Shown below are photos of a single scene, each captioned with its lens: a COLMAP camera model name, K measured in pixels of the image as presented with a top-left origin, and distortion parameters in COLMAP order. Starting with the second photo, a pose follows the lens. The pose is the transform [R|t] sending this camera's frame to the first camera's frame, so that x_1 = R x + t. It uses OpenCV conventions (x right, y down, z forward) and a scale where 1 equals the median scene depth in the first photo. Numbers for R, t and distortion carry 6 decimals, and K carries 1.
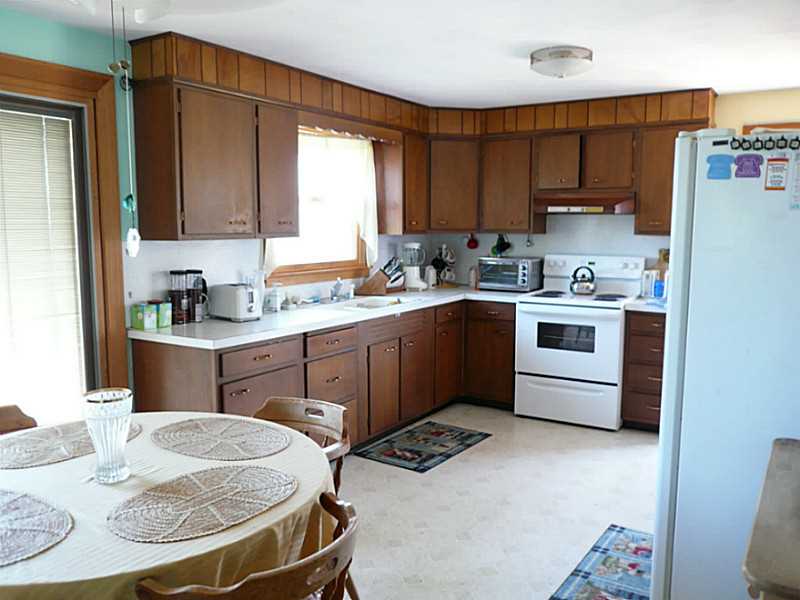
lens RADIAL K [[671.6, 0, 397.4], [0, 671.6, 304.6], [0, 0, 1]] dist [-0.080169, 0.088198]
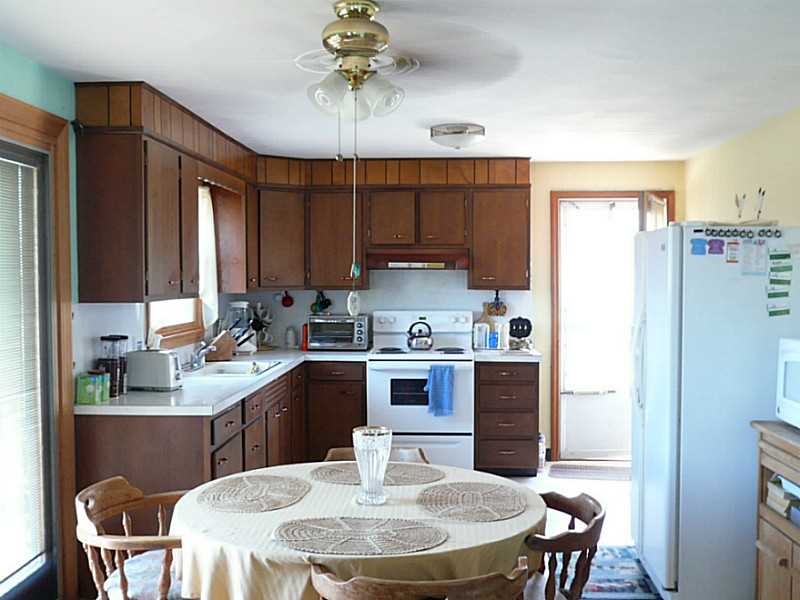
lens RADIAL K [[892.8, 0, 400.0], [0, 892.8, 300.0], [0, 0, 1]] dist [-0.070927, 0.016793]
pose [[0.871862, -0.016549, 0.489471, -0.403883], [0.060738, 0.995367, -0.074537, 0.008490], [-0.485970, 0.094715, 0.868828, -0.152820]]
